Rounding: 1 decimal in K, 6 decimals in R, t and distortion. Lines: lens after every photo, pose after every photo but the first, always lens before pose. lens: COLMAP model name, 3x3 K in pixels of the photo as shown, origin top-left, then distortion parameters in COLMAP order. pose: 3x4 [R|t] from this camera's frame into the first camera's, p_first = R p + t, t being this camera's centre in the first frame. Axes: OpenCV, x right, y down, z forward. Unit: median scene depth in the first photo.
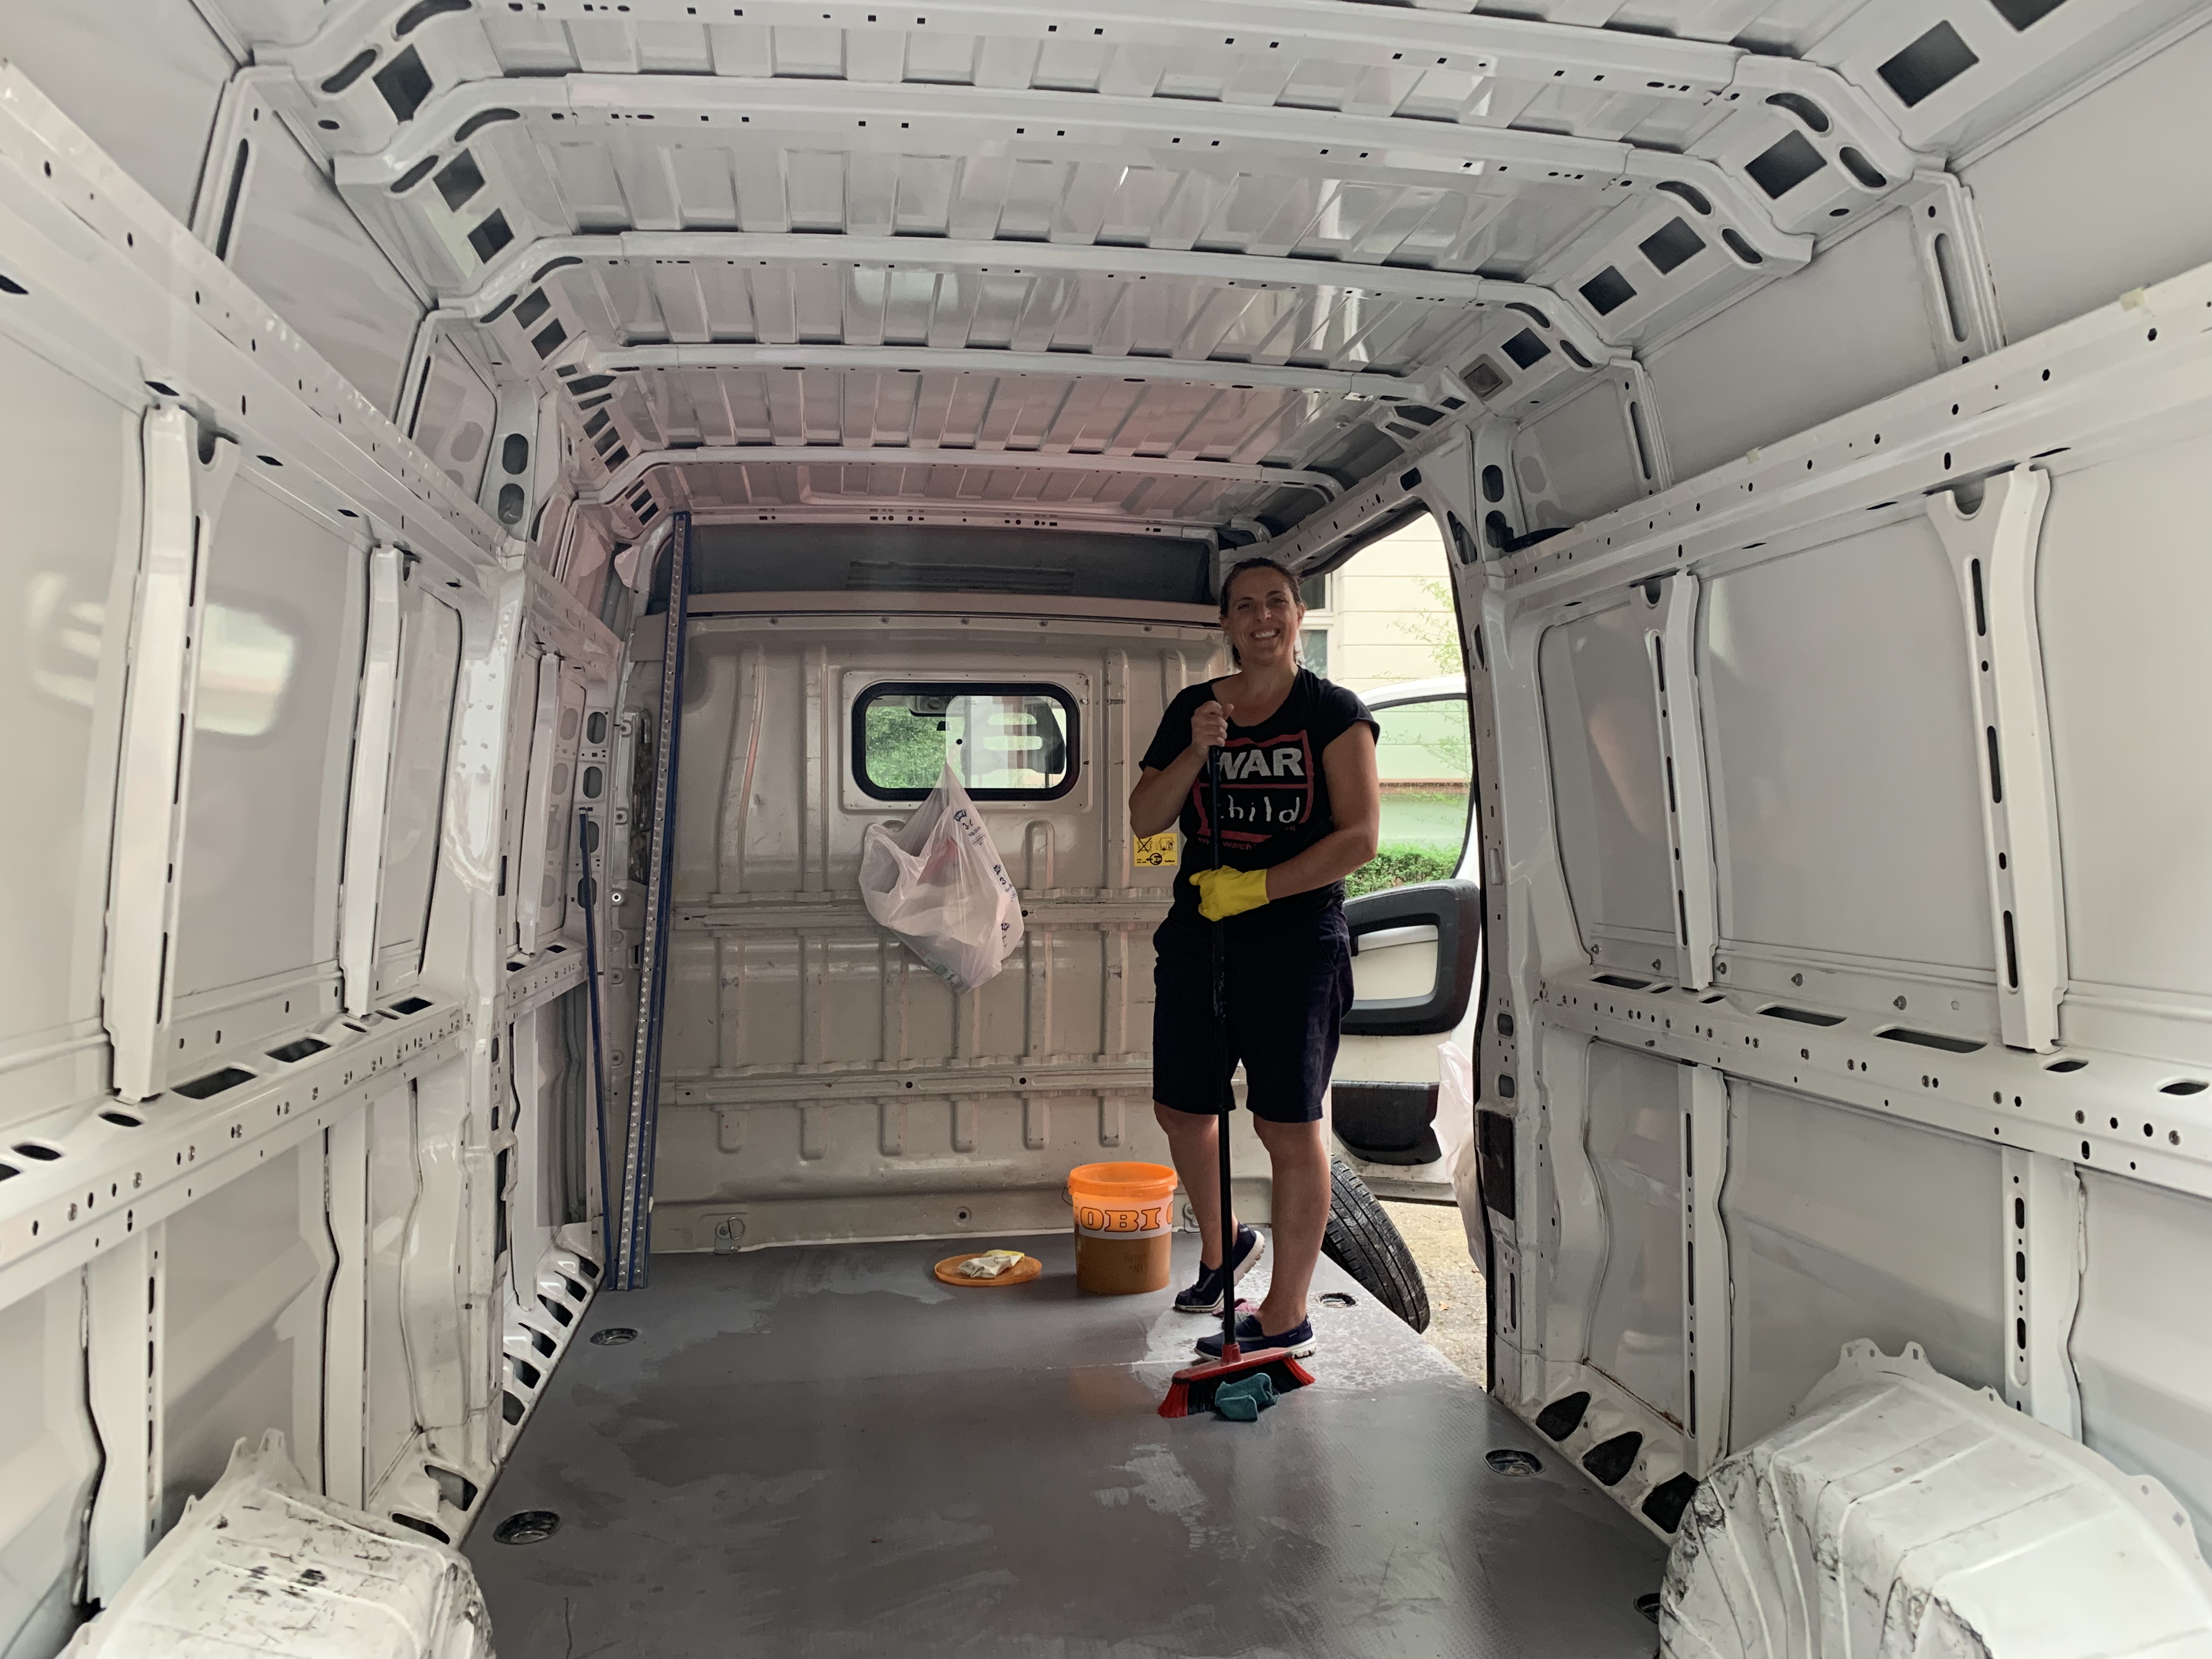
lens RADIAL K [[1688.8, 0, 1113.2], [0, 1688.8, 820.8], [0, 0, 1]] dist [0.100152, -0.103456]
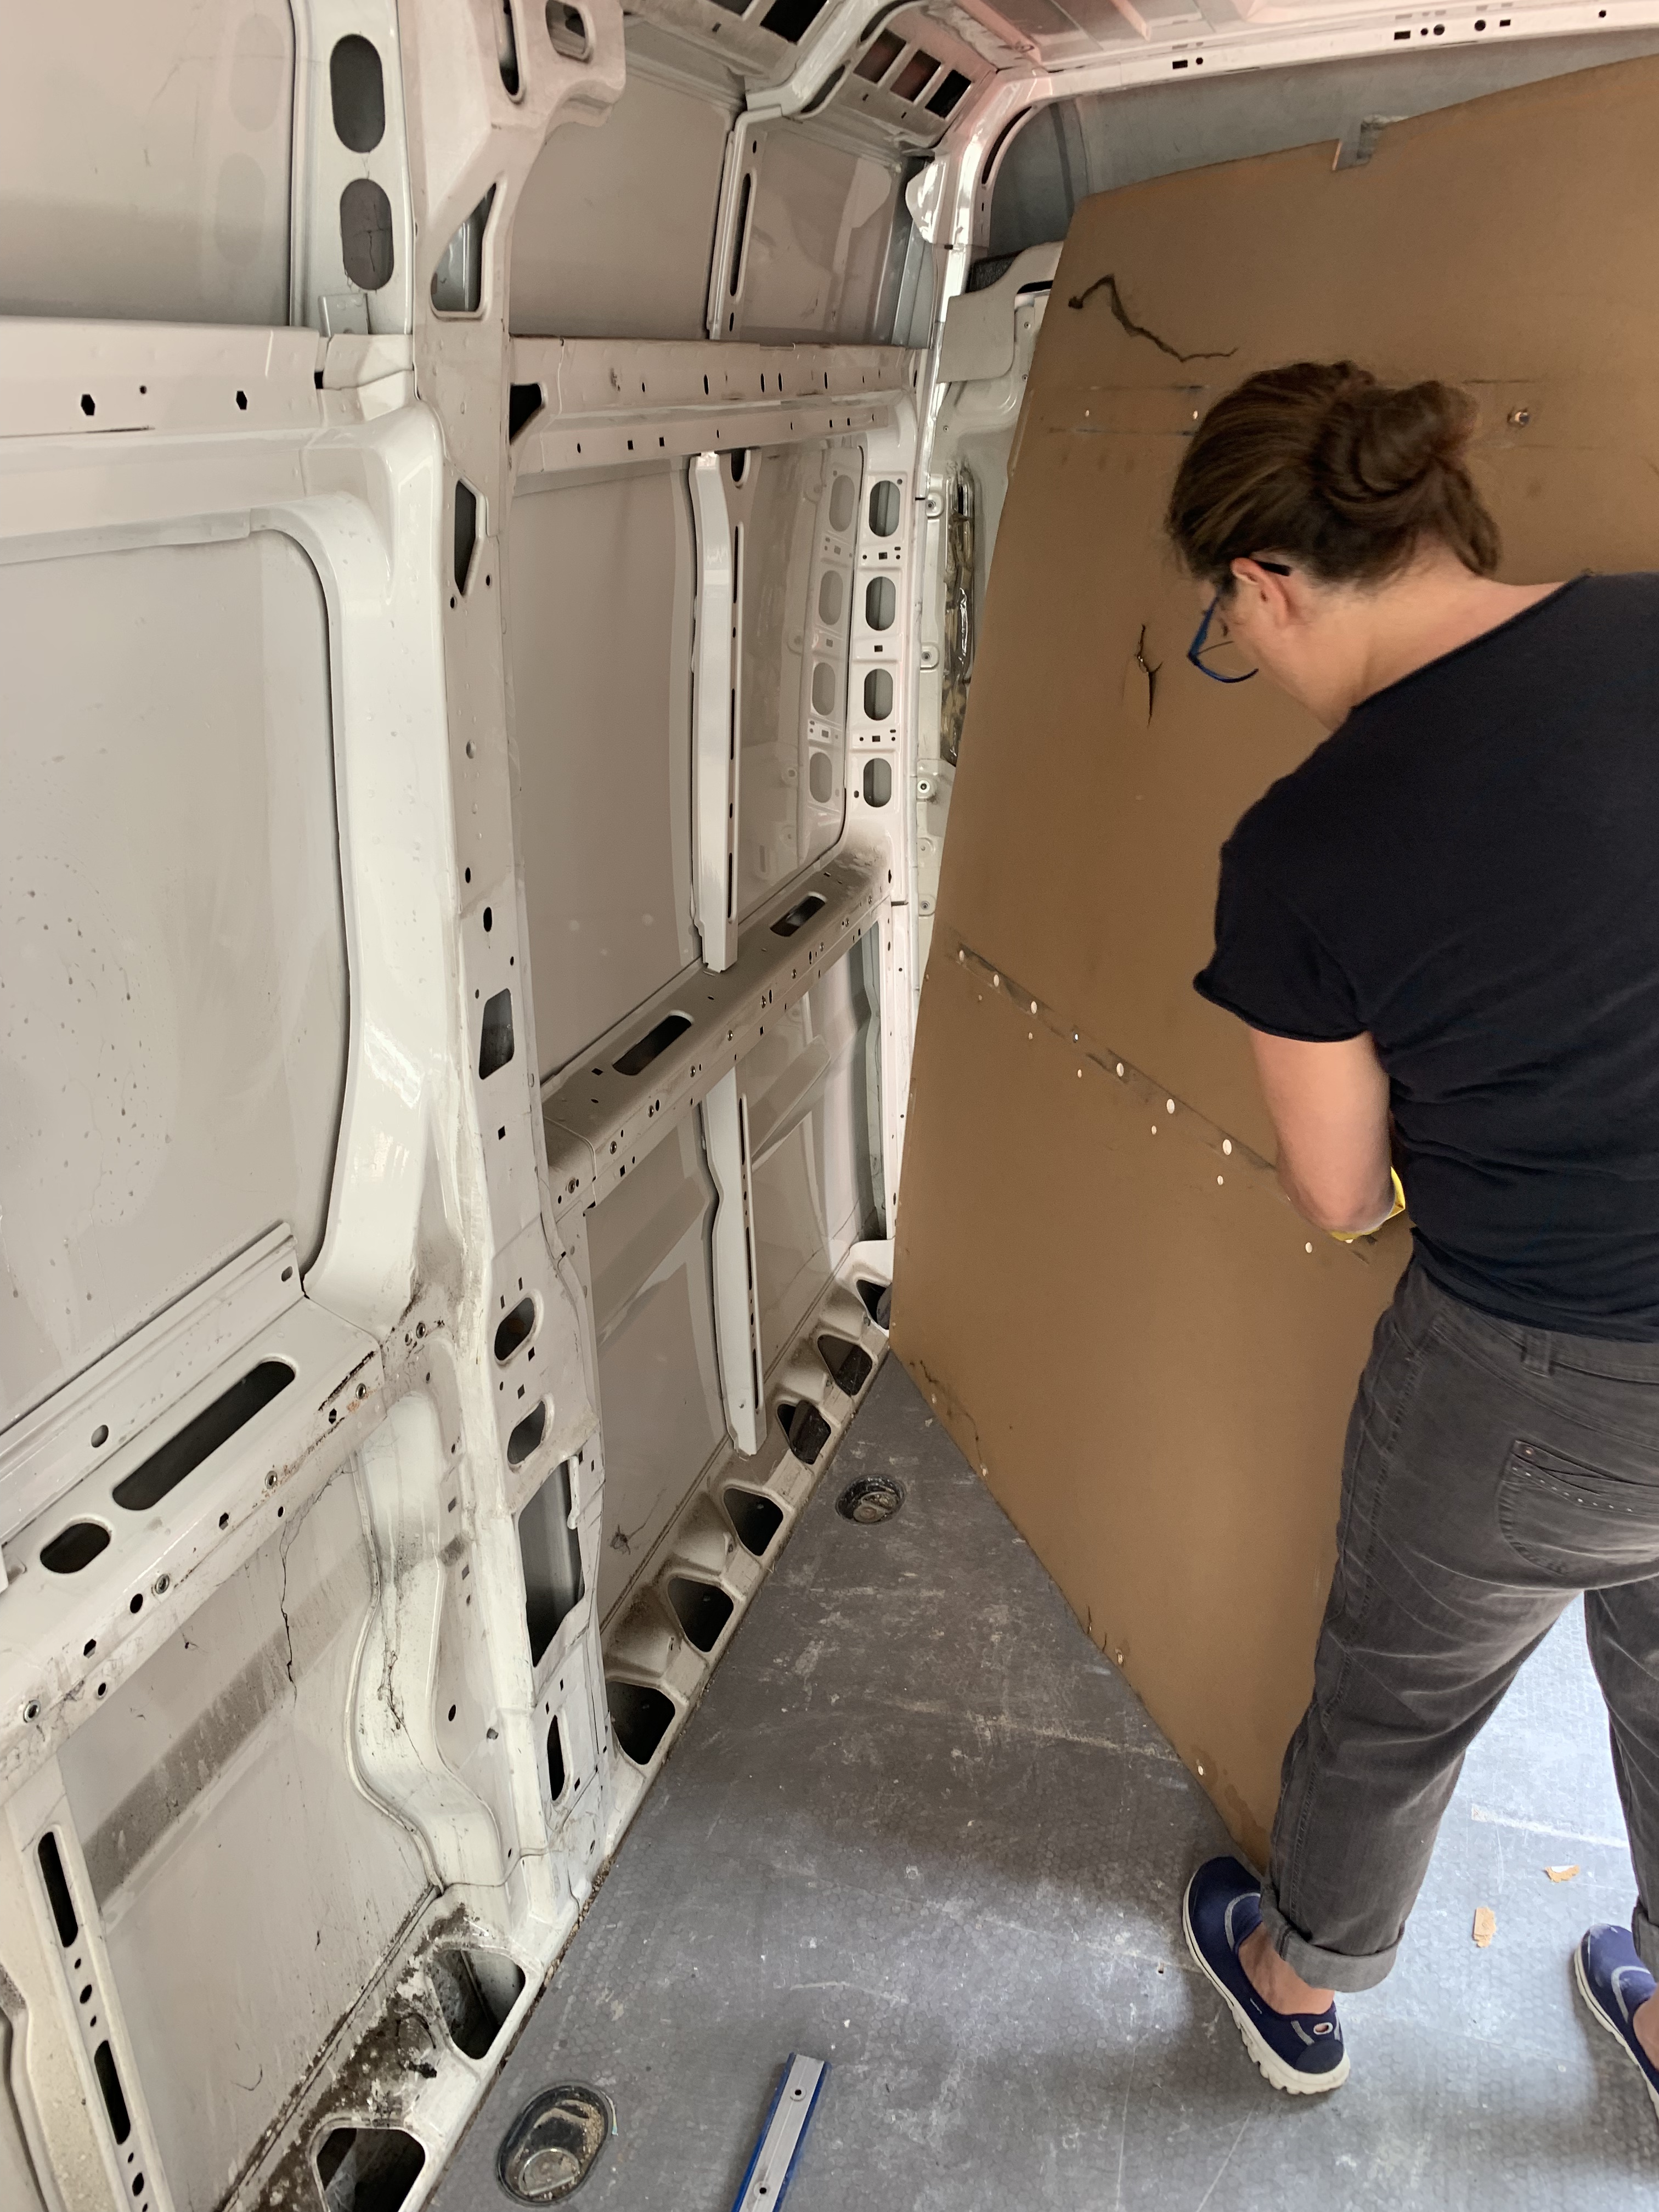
lens RADIAL K [[1702.2, 0, 838.0], [0, 1702.2, 1097.7], [0, 0, 1]] dist [0.038767, -0.041309]
pose [[0.890526, 0.149849, -0.429544, -0.031367], [0.035862, 0.918133, 0.394646, -0.116290], [0.453516, -0.366847, 0.812248, 0.484865]]
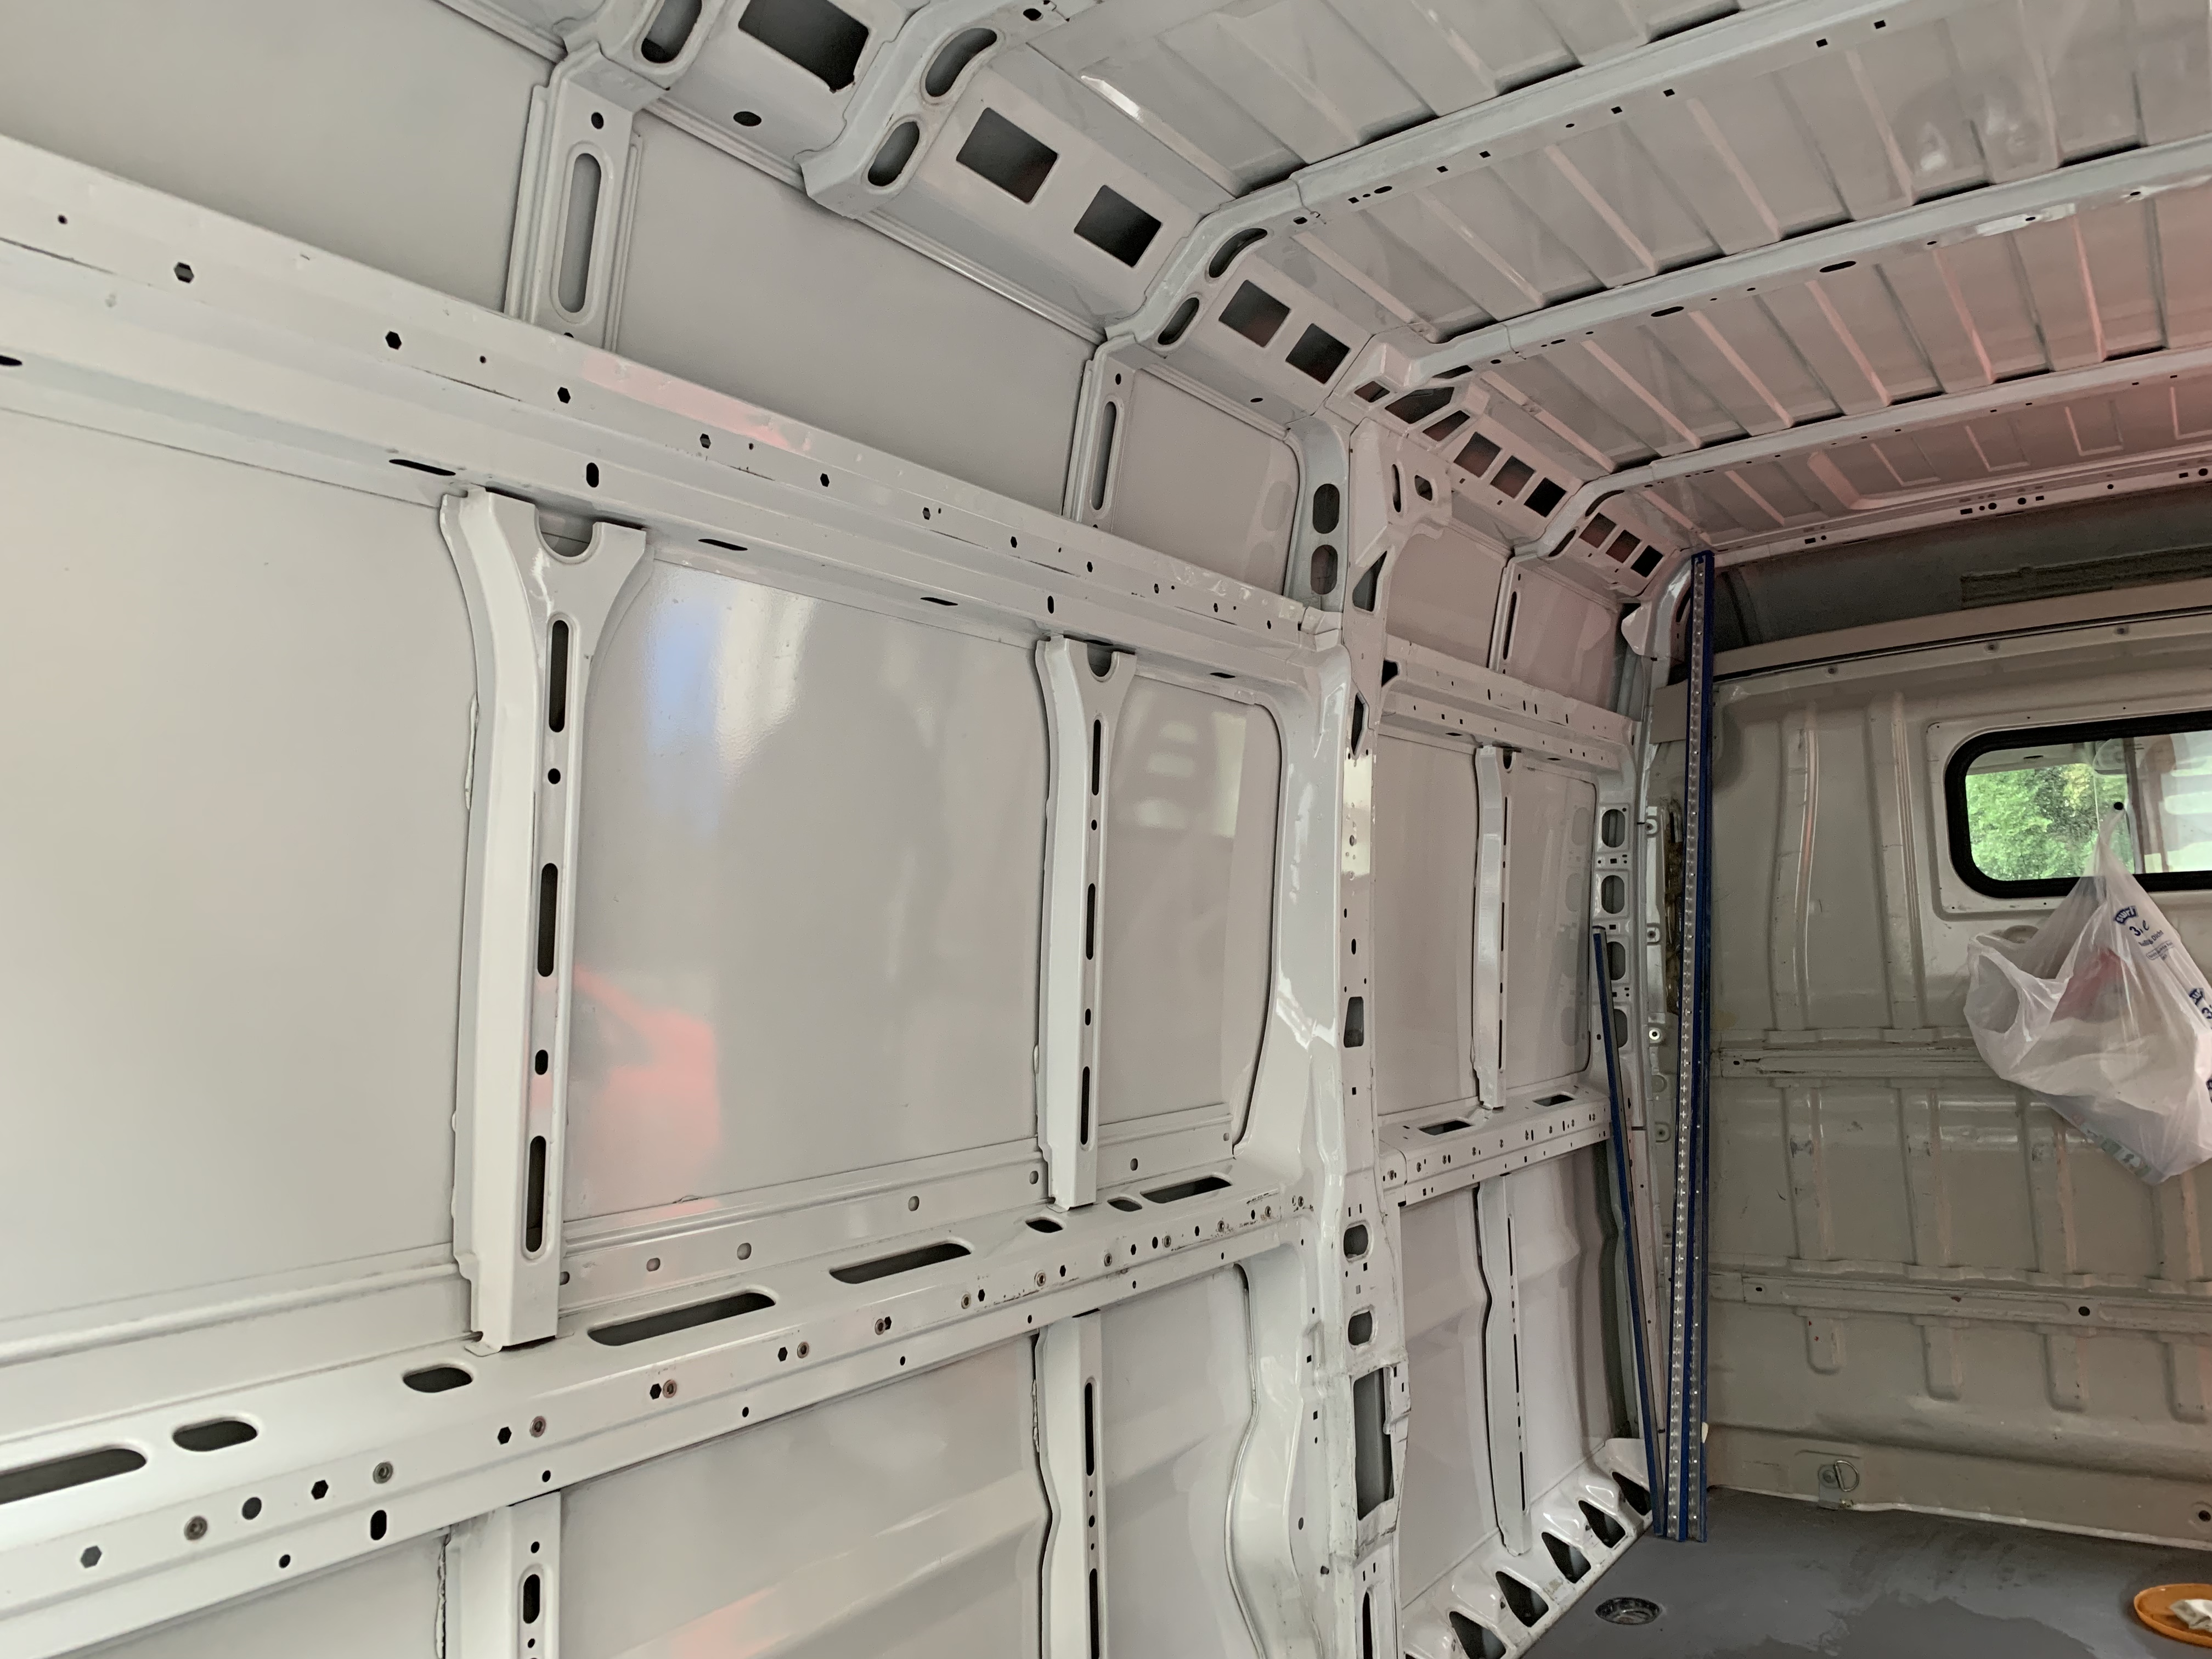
lens RADIAL K [[1702.2, 0, 1107.3], [0, 1702.2, 822.2], [0, 0, 1]] dist [0.038767, -0.041309]
pose [[0.736297, -0.080186, -0.671891, 0.083892], [0.038926, 0.996329, -0.076248, -0.004430], [0.675538, 0.029987, 0.736715, 0.251720]]
